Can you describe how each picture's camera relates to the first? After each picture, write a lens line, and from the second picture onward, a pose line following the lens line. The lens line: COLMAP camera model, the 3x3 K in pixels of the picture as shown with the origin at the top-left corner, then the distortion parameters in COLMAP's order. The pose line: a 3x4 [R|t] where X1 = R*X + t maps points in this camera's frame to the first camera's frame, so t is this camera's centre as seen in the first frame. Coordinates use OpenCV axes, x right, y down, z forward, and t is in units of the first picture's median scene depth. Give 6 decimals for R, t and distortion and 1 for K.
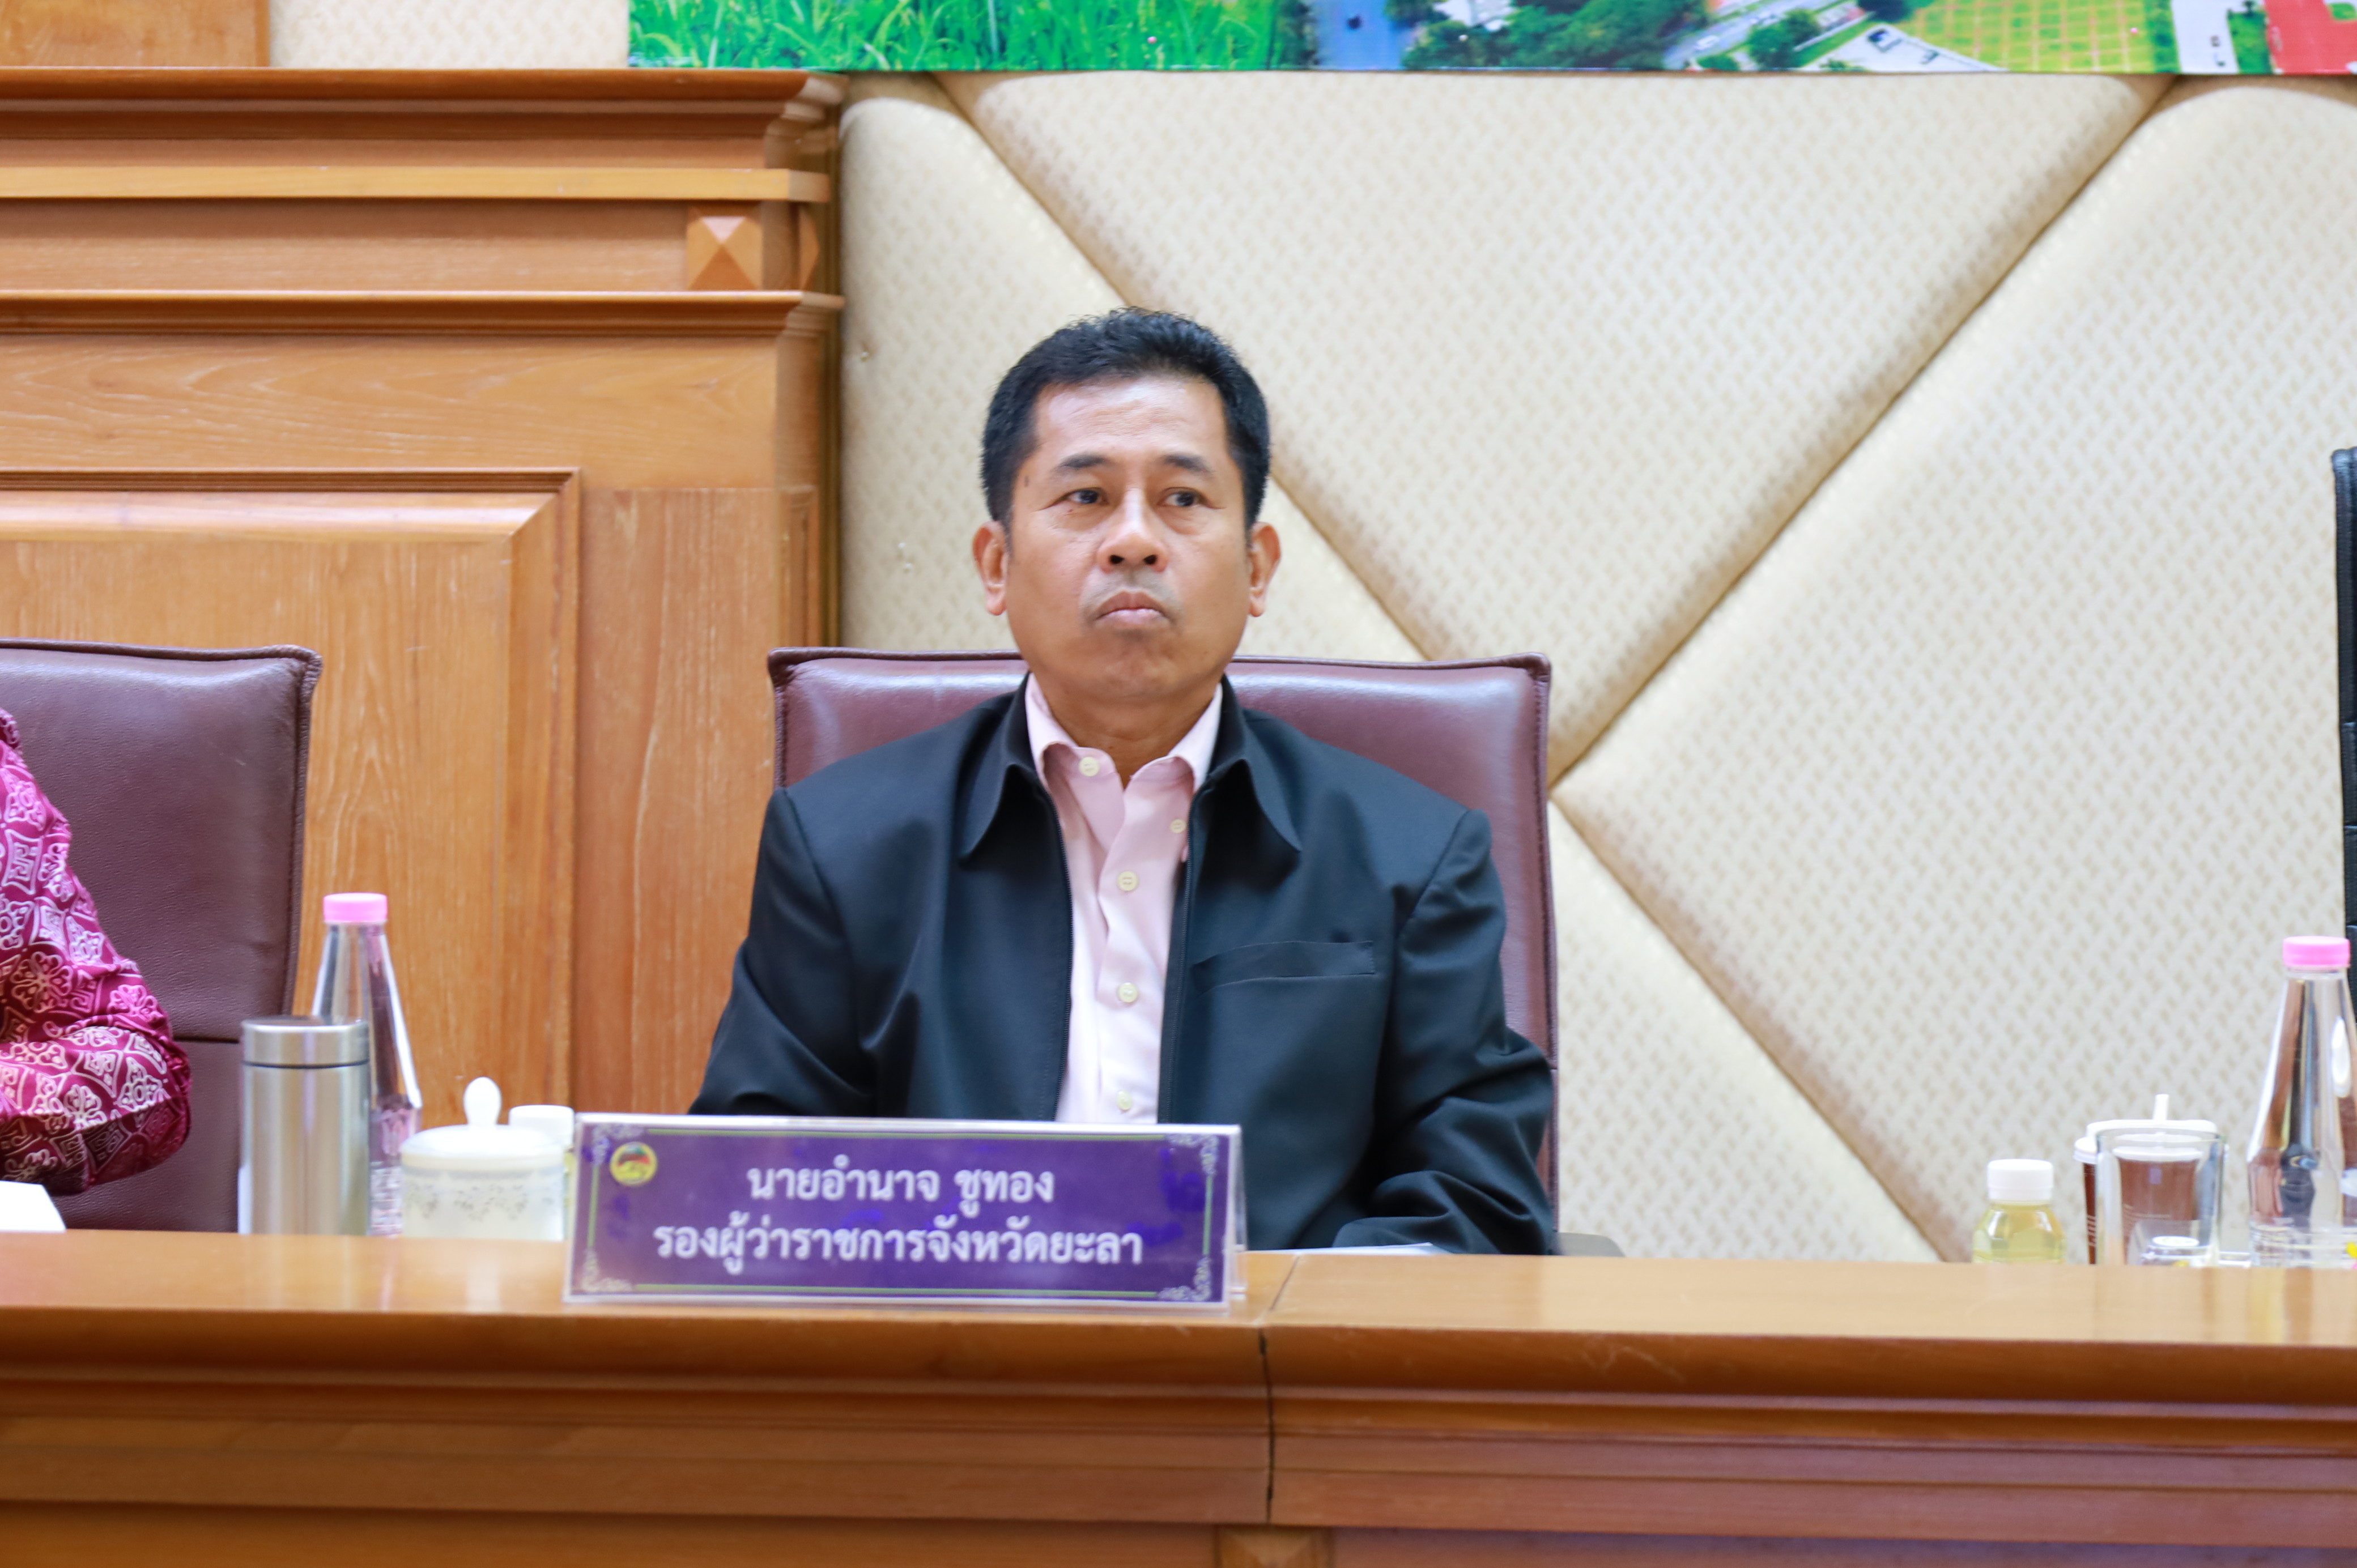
lens RADIAL K [[6713.7, 0, 1181.3], [0, 6713.7, 784.2], [0, 0, 1]] dist [-0.026714, 0.136626]
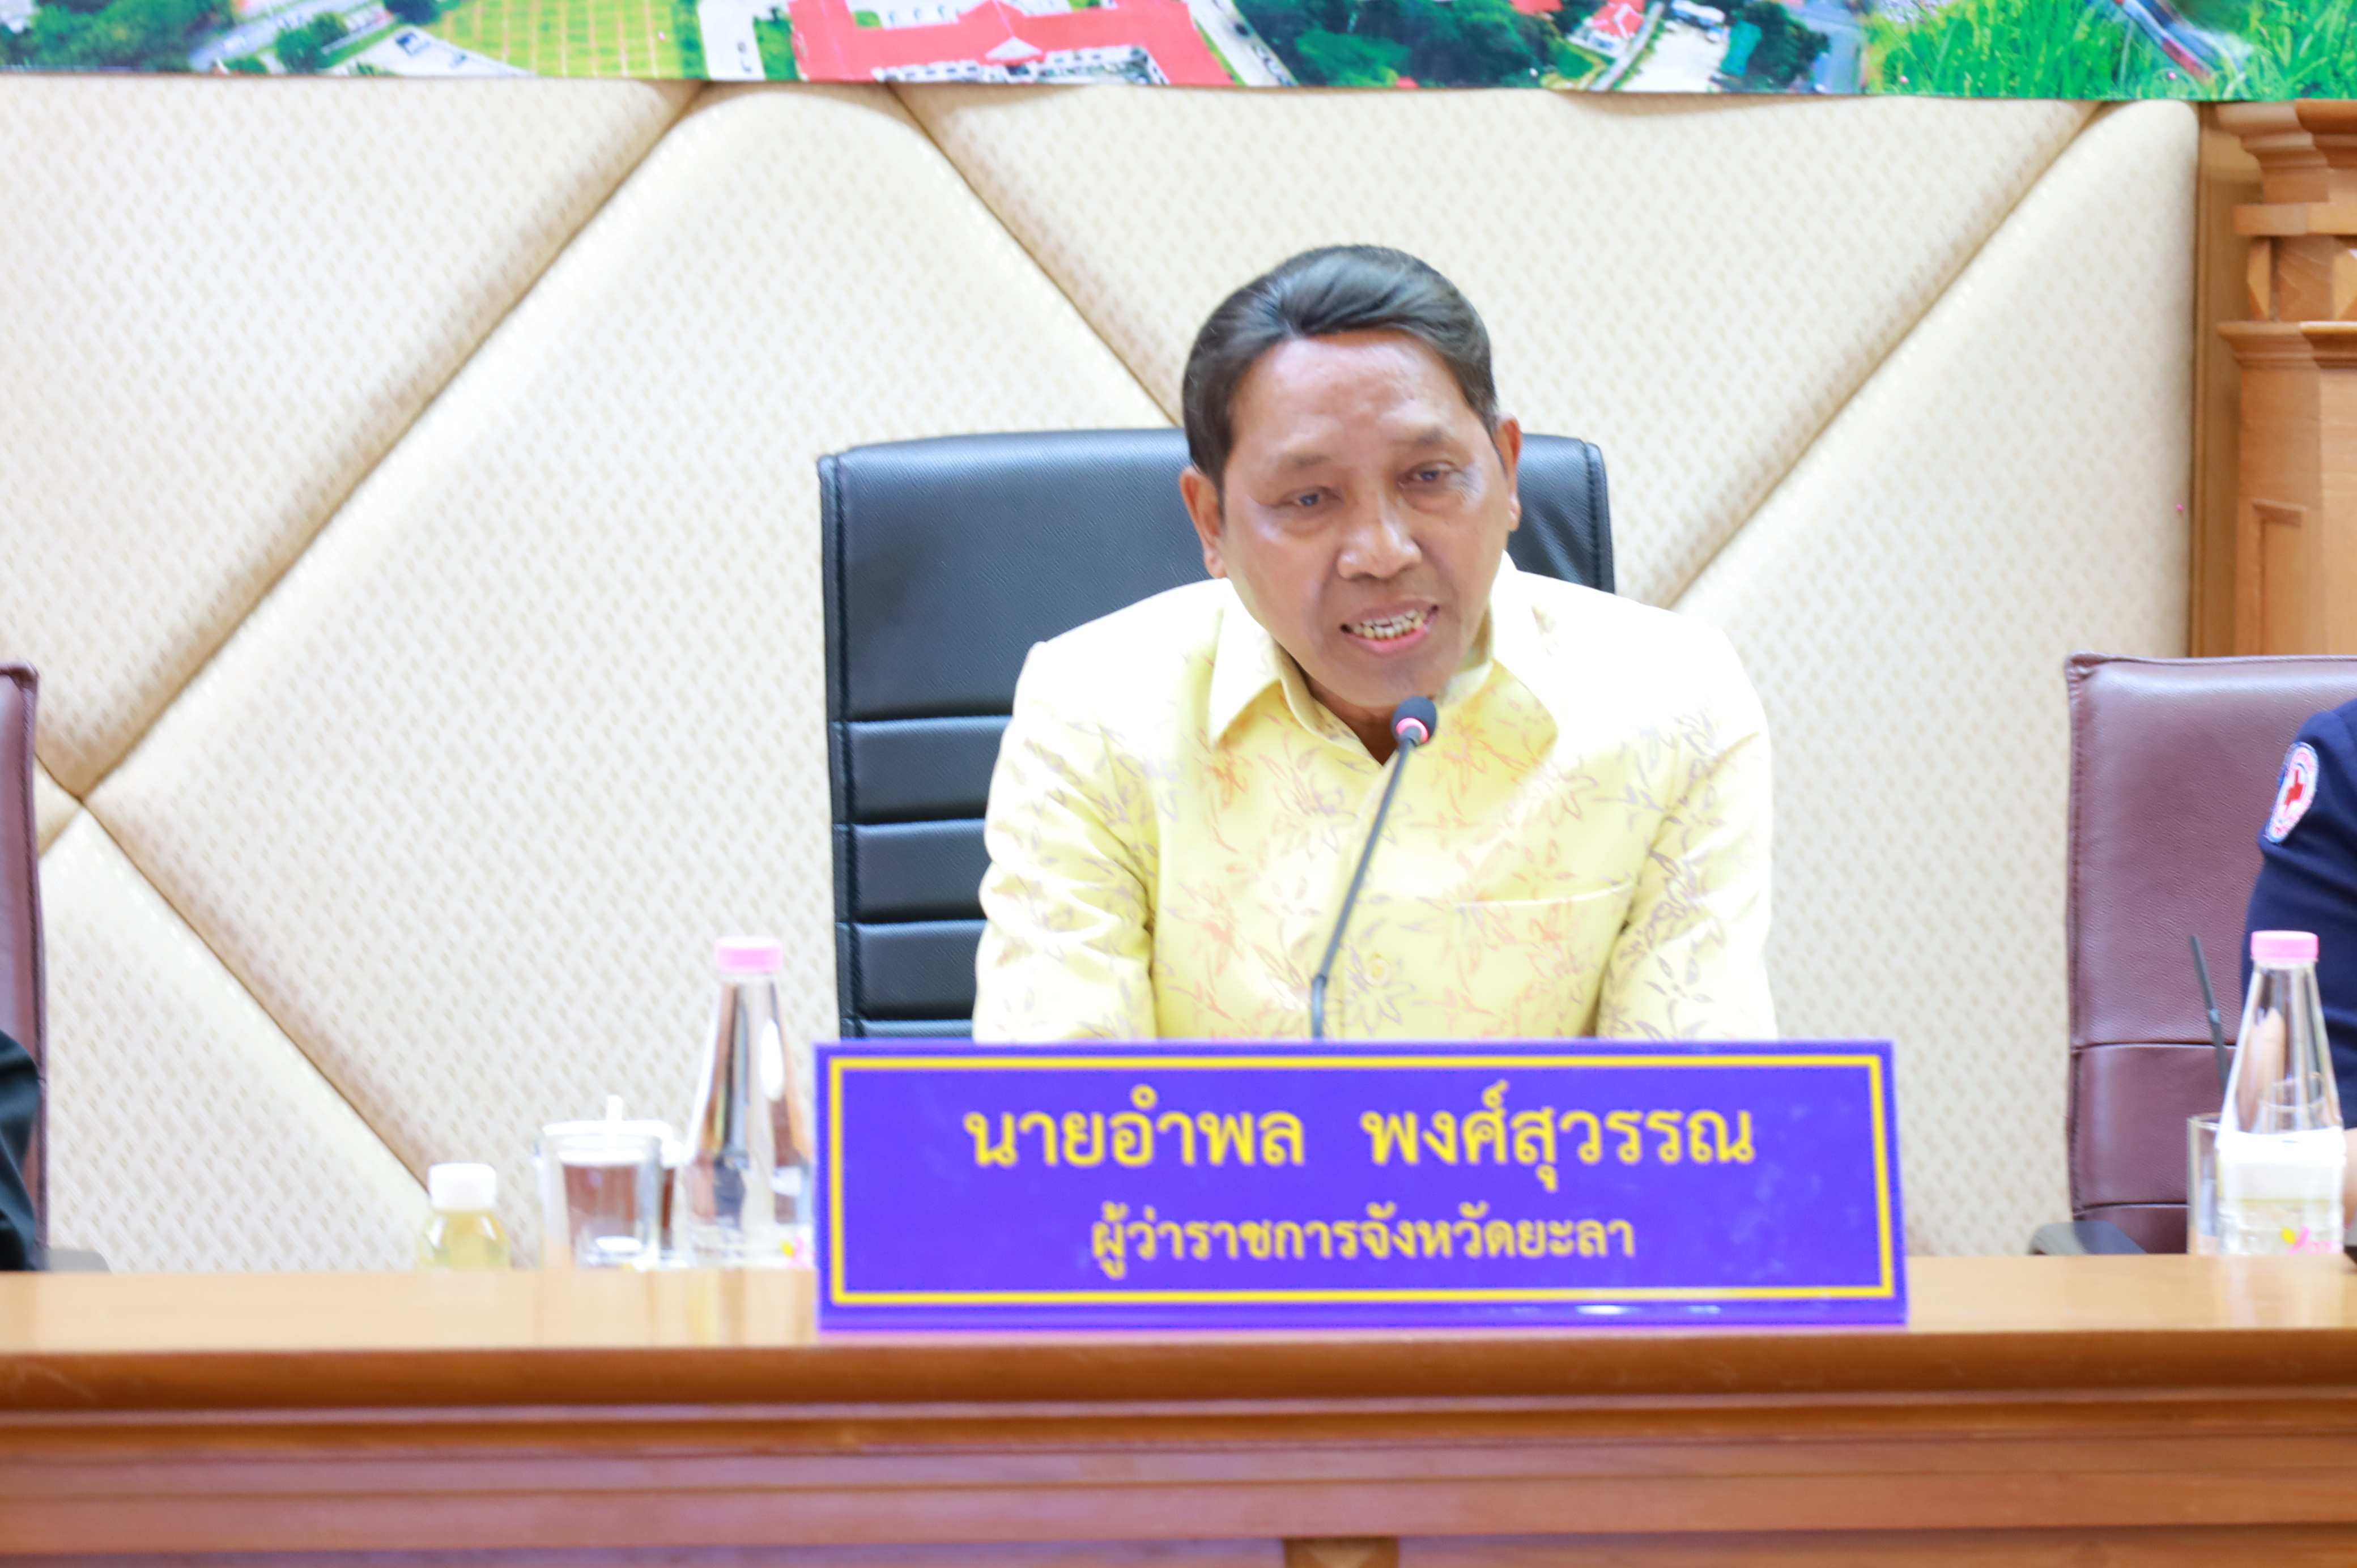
lens RADIAL K [[6713.7, 0, 1181.3], [0, 6713.7, 784.2], [0, 0, 1]] dist [-0.026714, 0.136626]
pose [[0.981121, -0.012120, 0.193017, 0.023633], [0.012001, 0.999926, 0.001788, -0.001016], [-0.193025, 0.000562, 0.981194, -0.002487]]
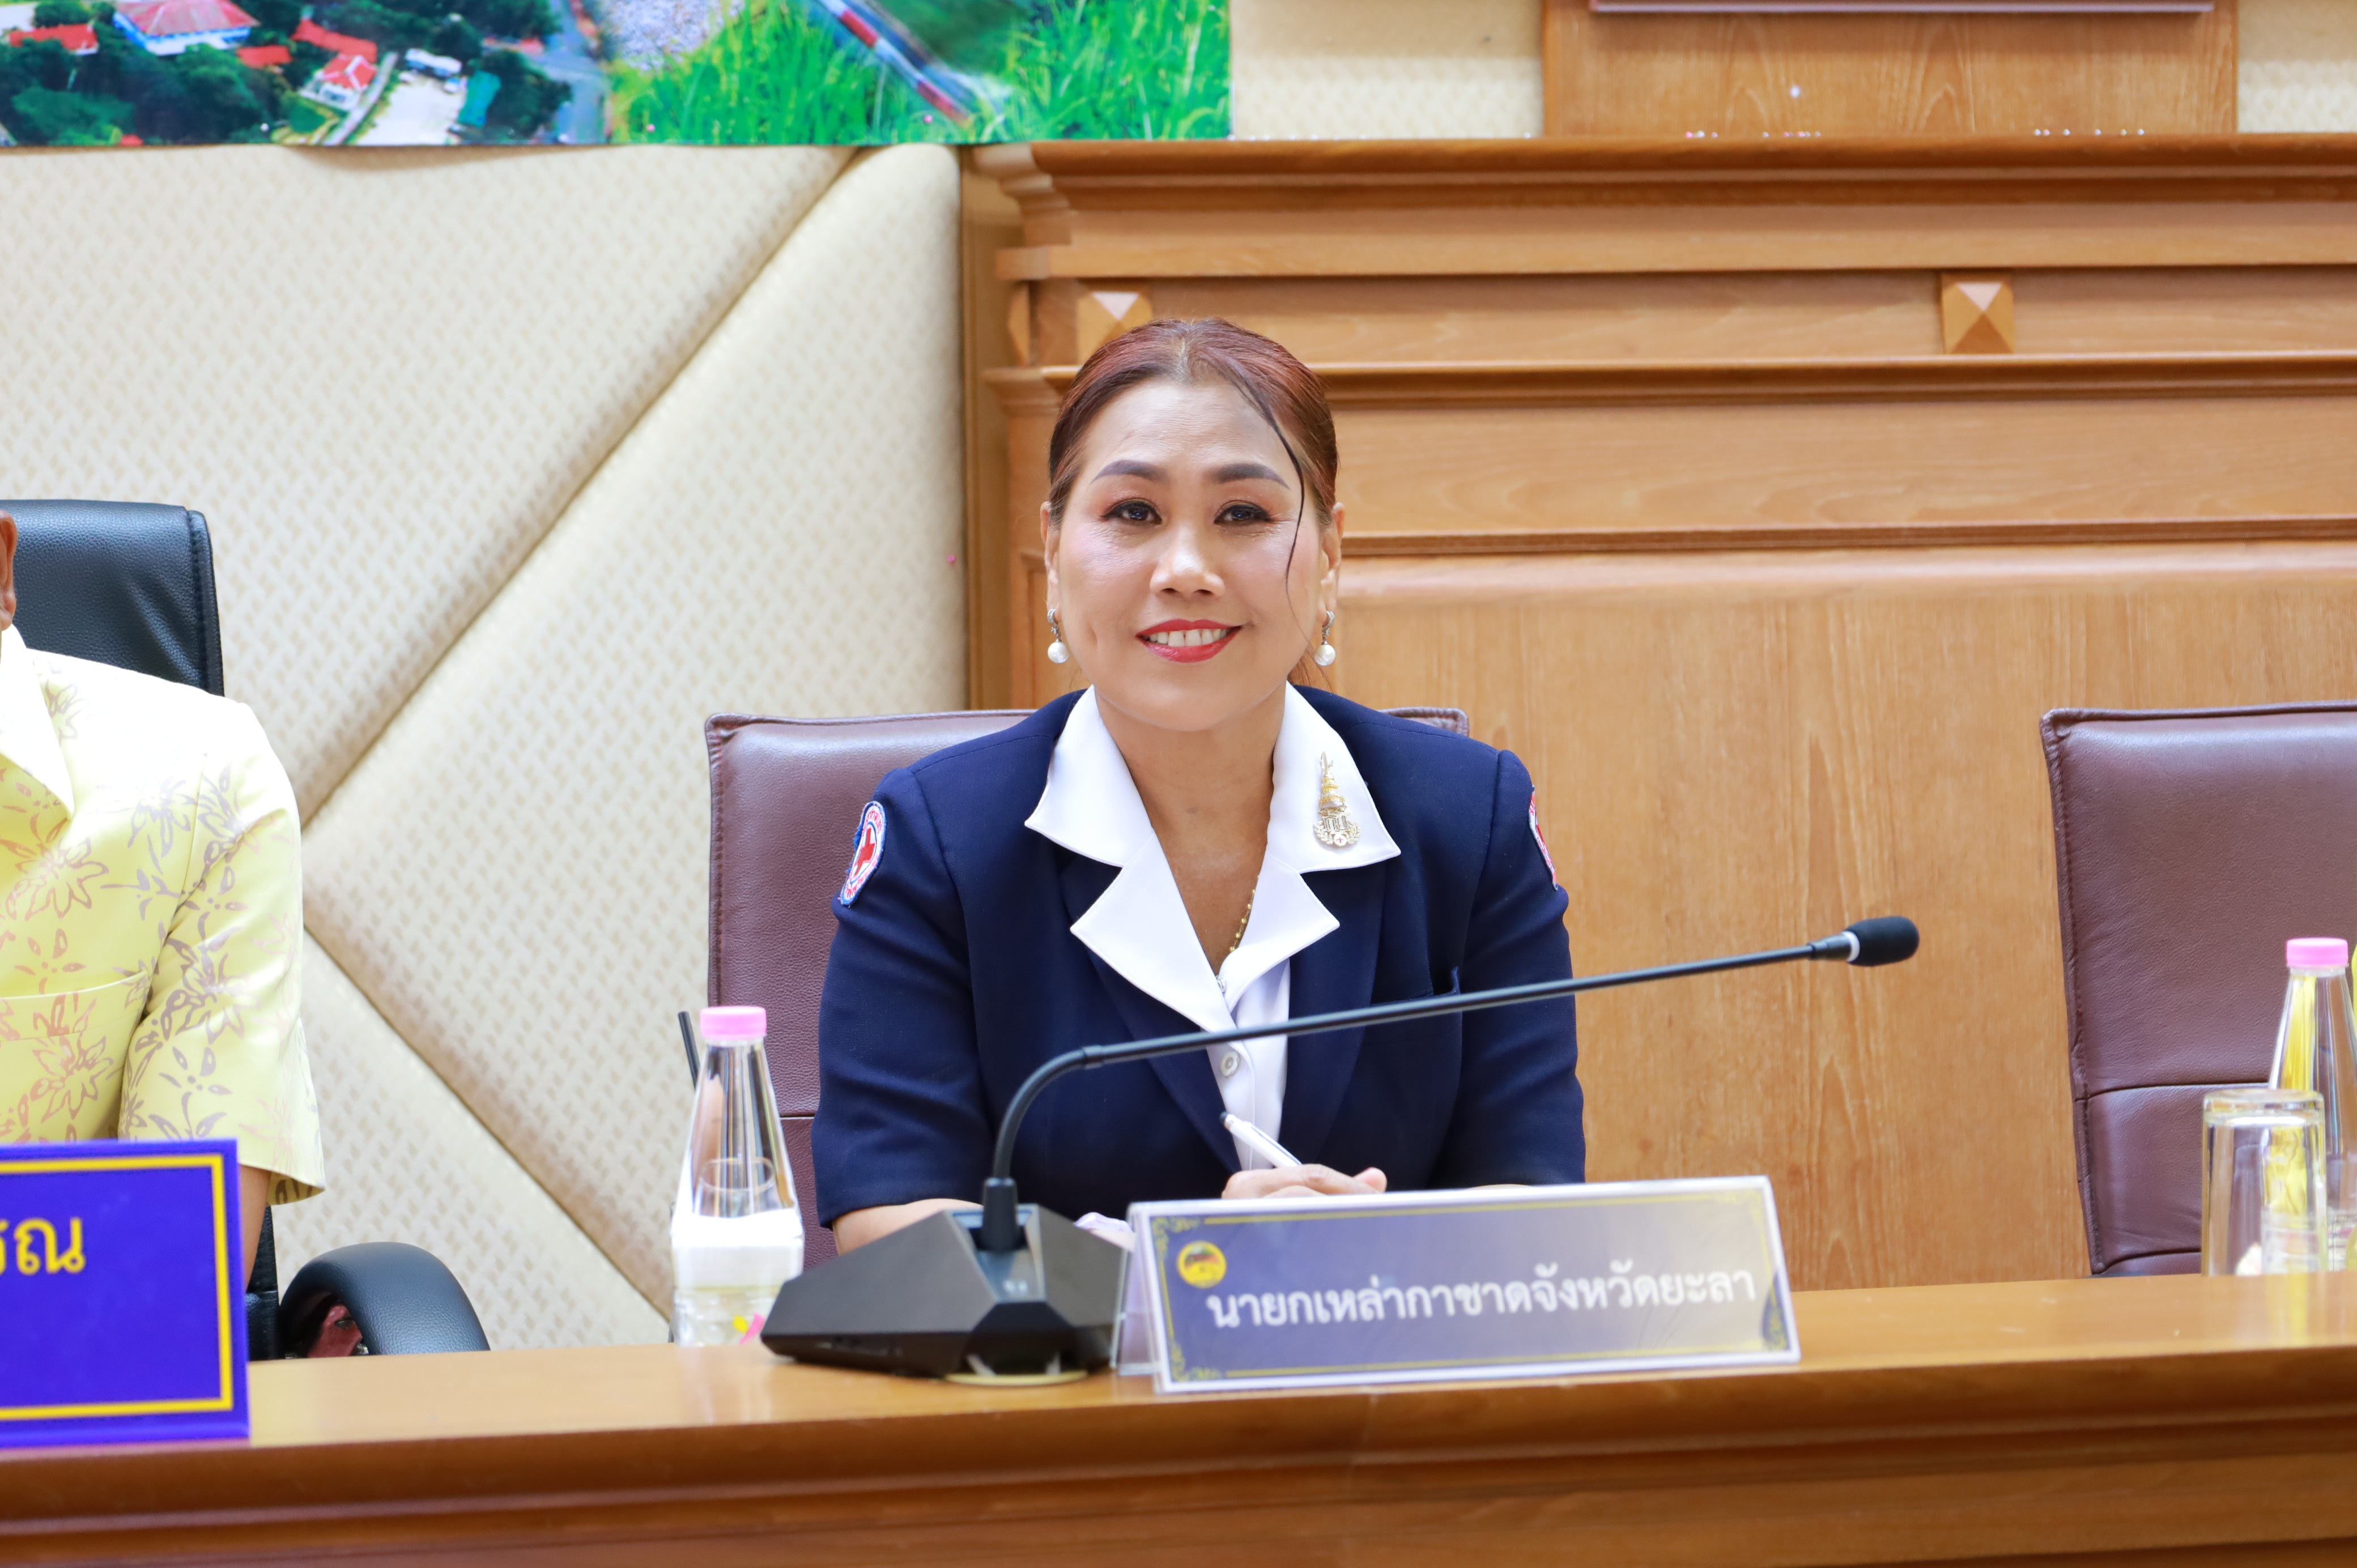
lens RADIAL K [[6713.7, 0, 1181.3], [0, 6713.7, 784.2], [0, 0, 1]] dist [-0.026714, 0.136626]
pose [[0.953600, -0.037751, 0.298699, 0.107780], [0.040654, 0.999167, -0.003508, -0.001046], [-0.298318, 0.015489, 0.954341, 0.005869]]
